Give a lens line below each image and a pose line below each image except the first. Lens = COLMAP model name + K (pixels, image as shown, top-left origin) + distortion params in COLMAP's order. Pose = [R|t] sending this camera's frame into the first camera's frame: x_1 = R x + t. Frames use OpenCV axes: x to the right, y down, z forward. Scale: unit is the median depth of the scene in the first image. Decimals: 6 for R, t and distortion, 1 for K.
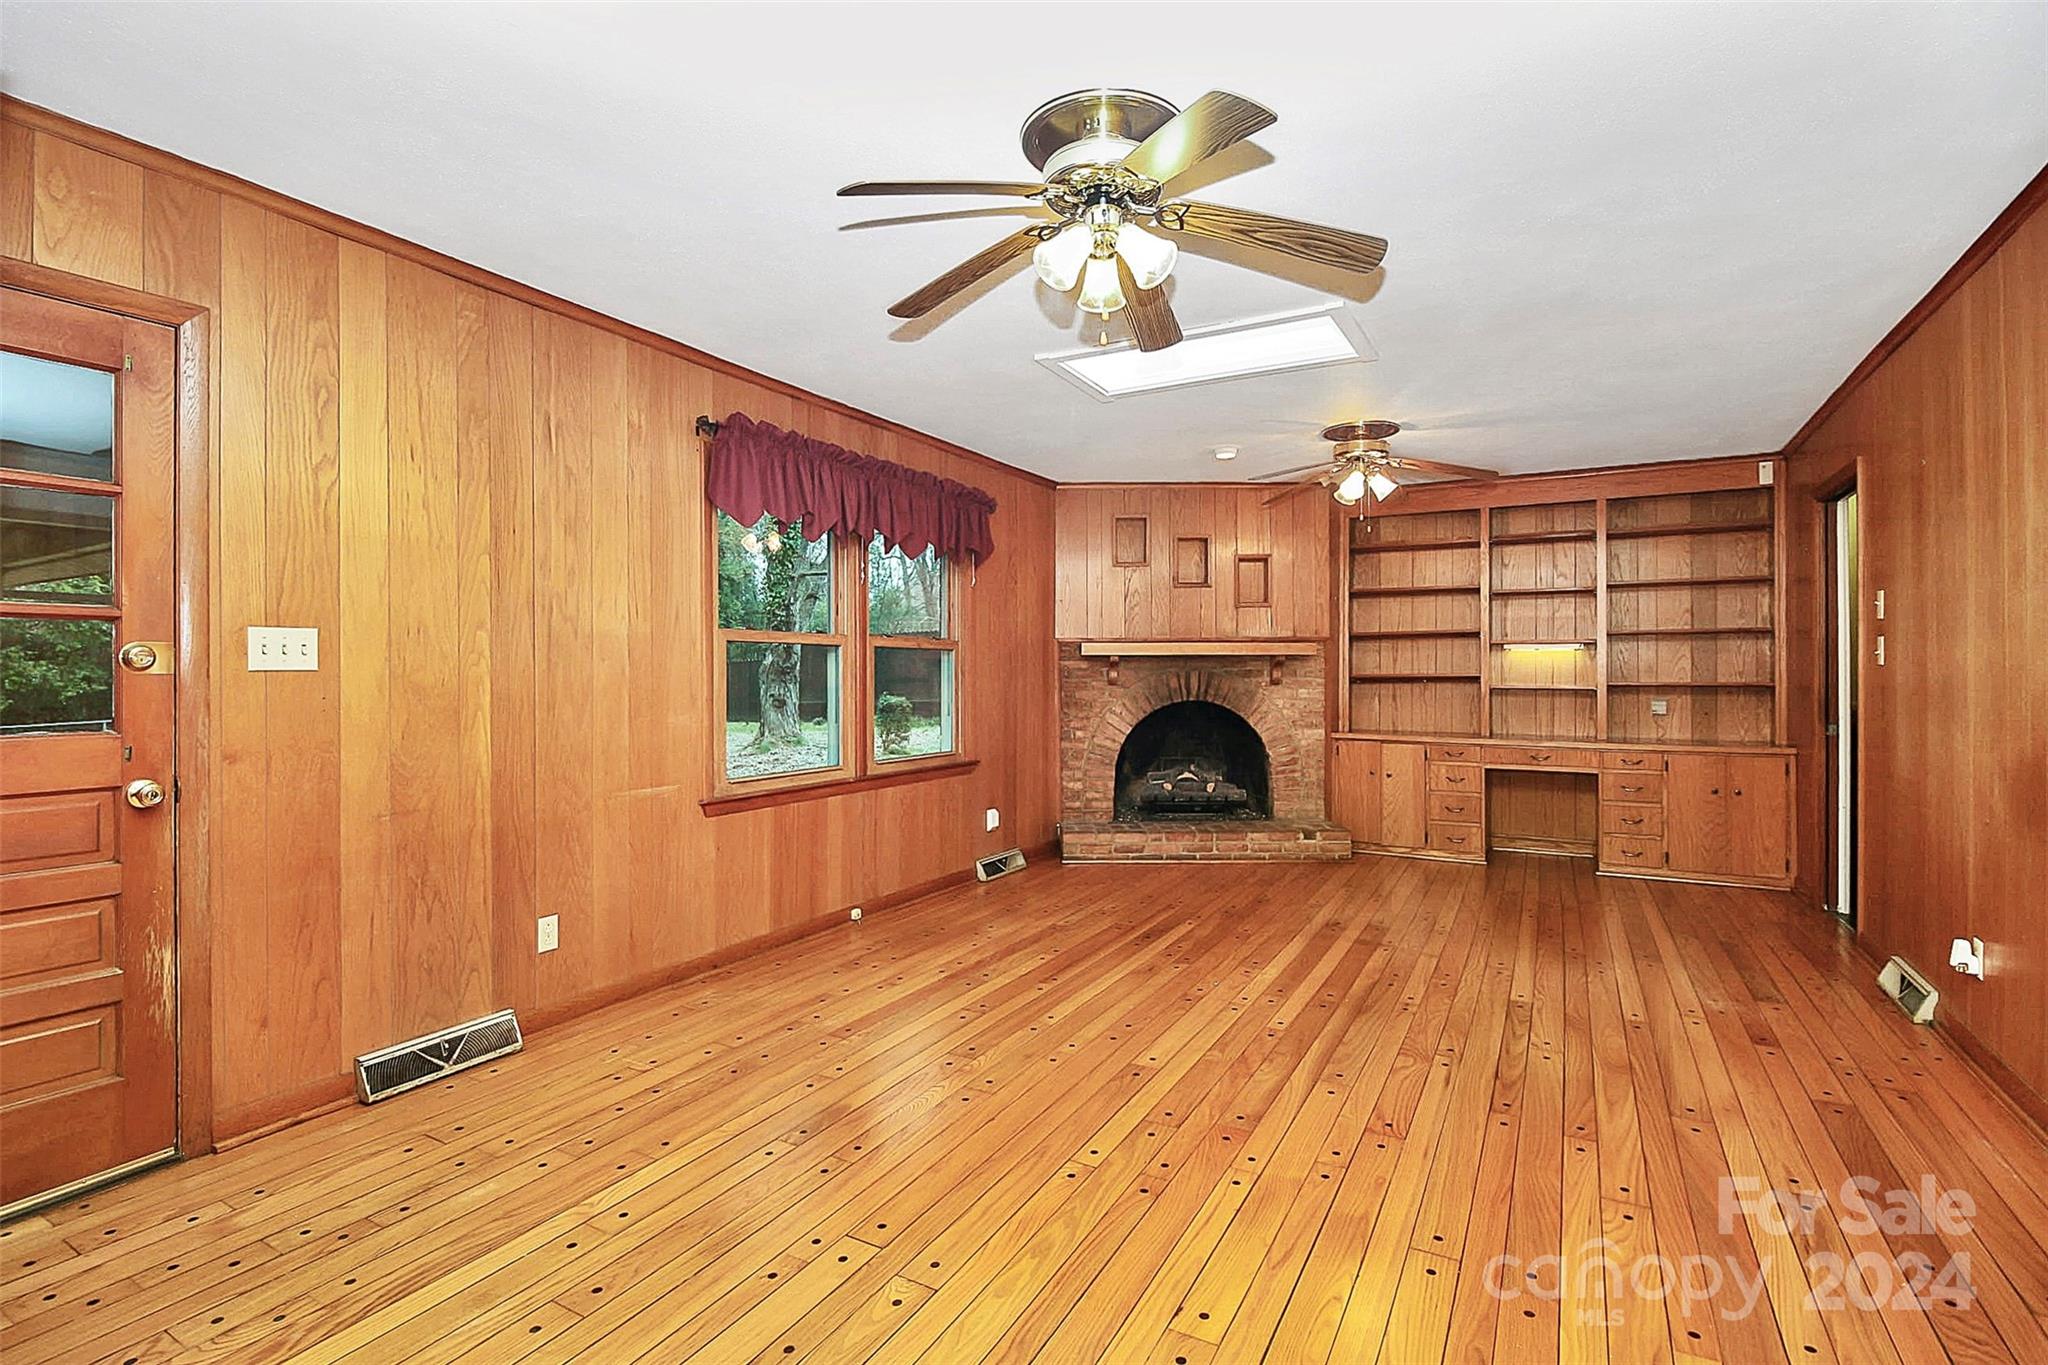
lens RADIAL K [[964.4, 0, 1017.0], [0, 964.4, 668.4], [0, 0, 1]] dist [-0.004583, -0.007223]
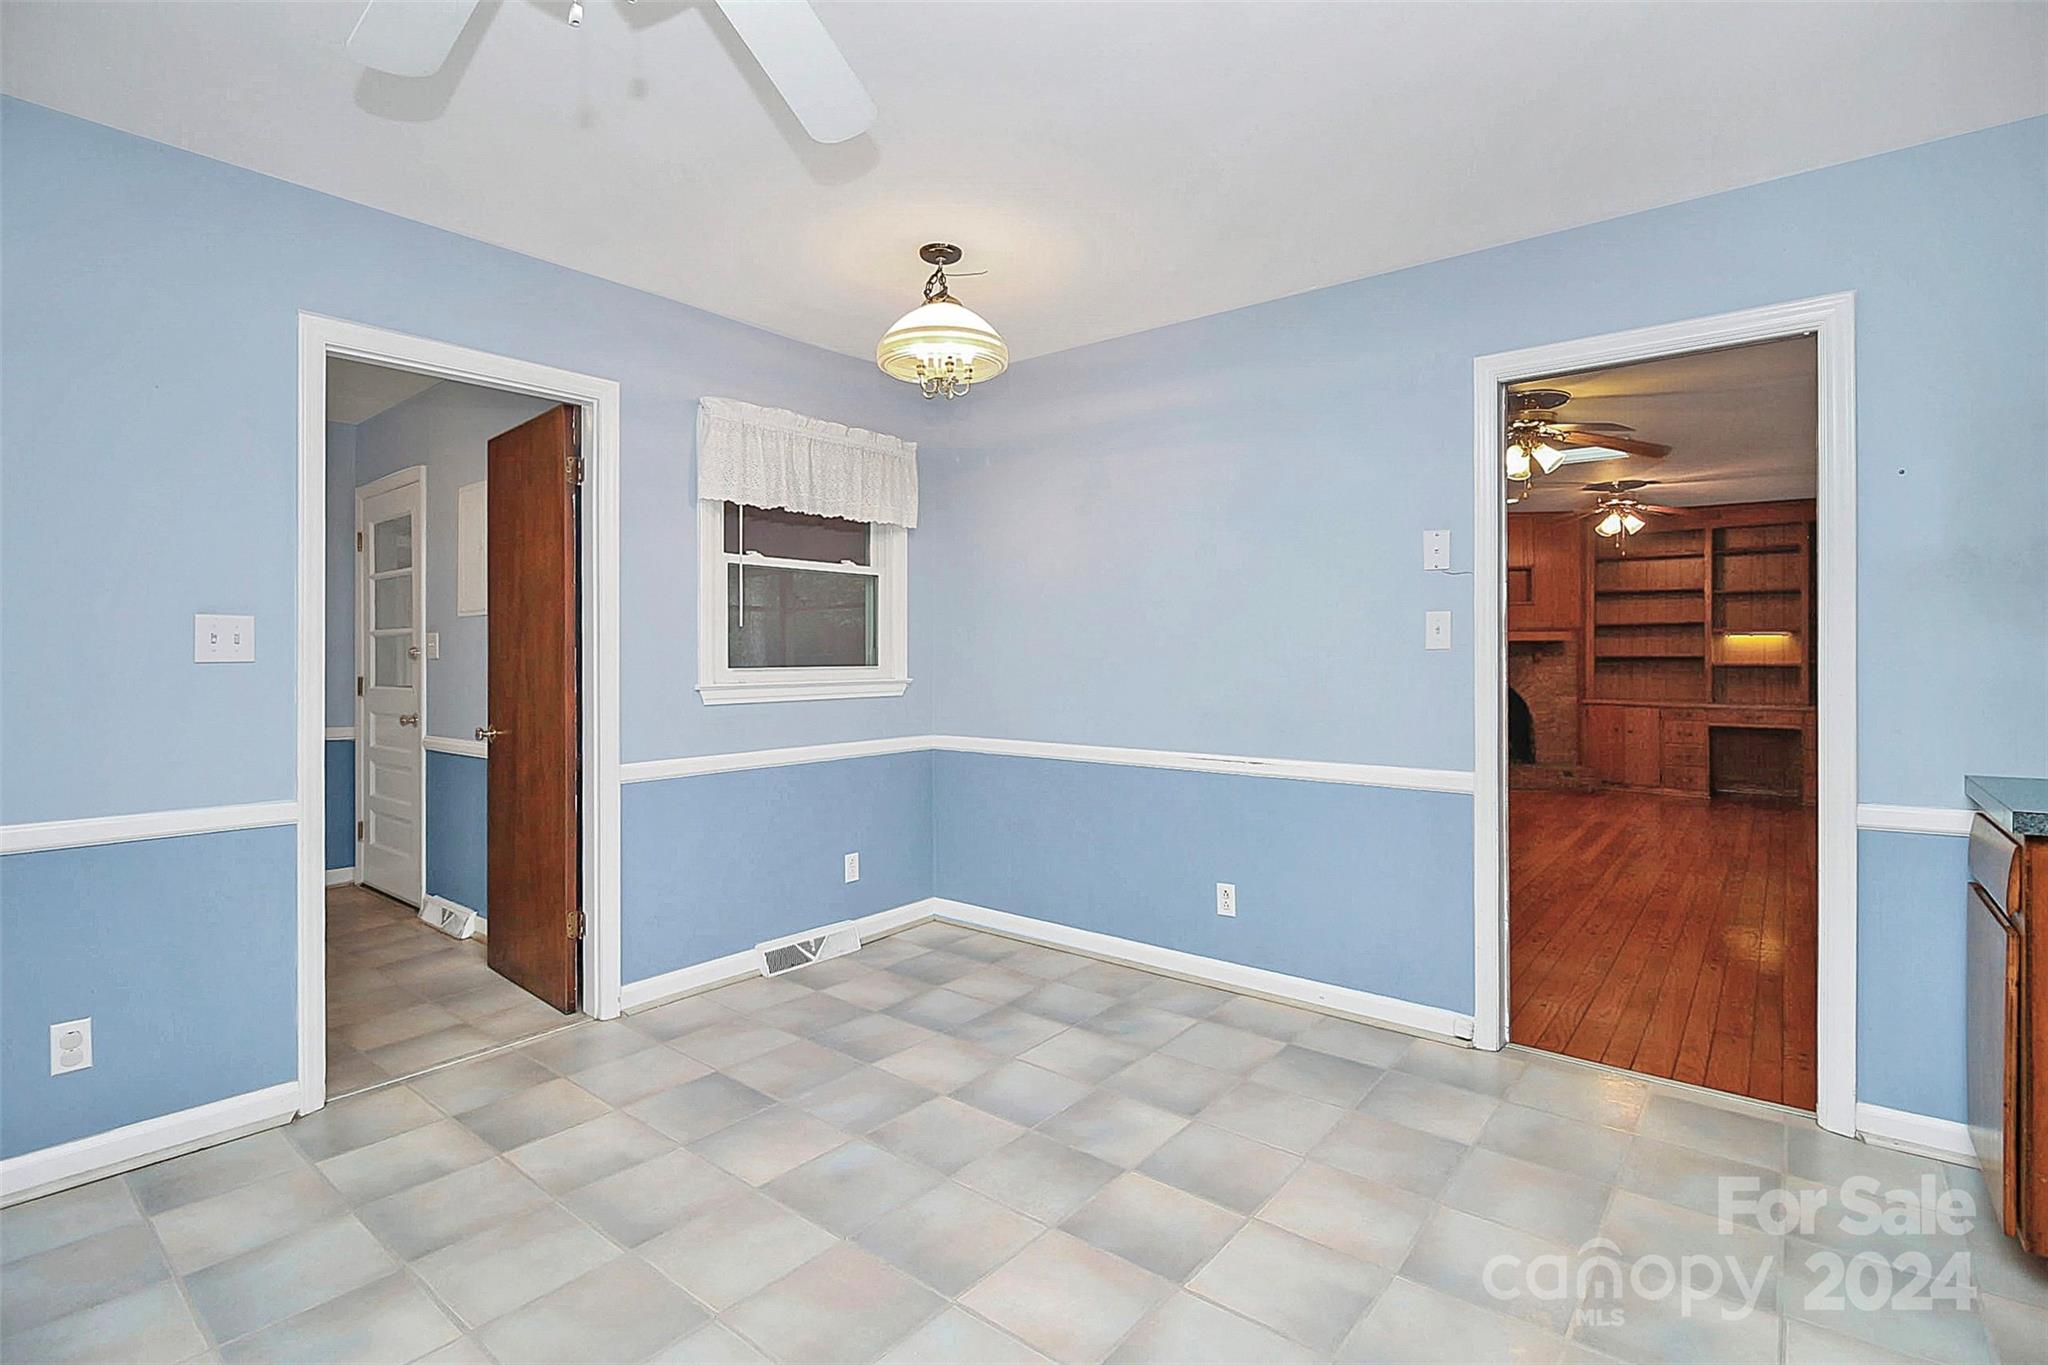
lens RADIAL K [[964.4, 0, 1016.3], [0, 964.4, 647.6], [0, 0, 1]] dist [-0.004583, -0.007223]
pose [[0.987181, 0.001545, -0.159597, -0.232945], [-0.001740, 0.999998, -0.001083, -0.001695], [0.159595, 0.001347, 0.987182, -0.435970]]
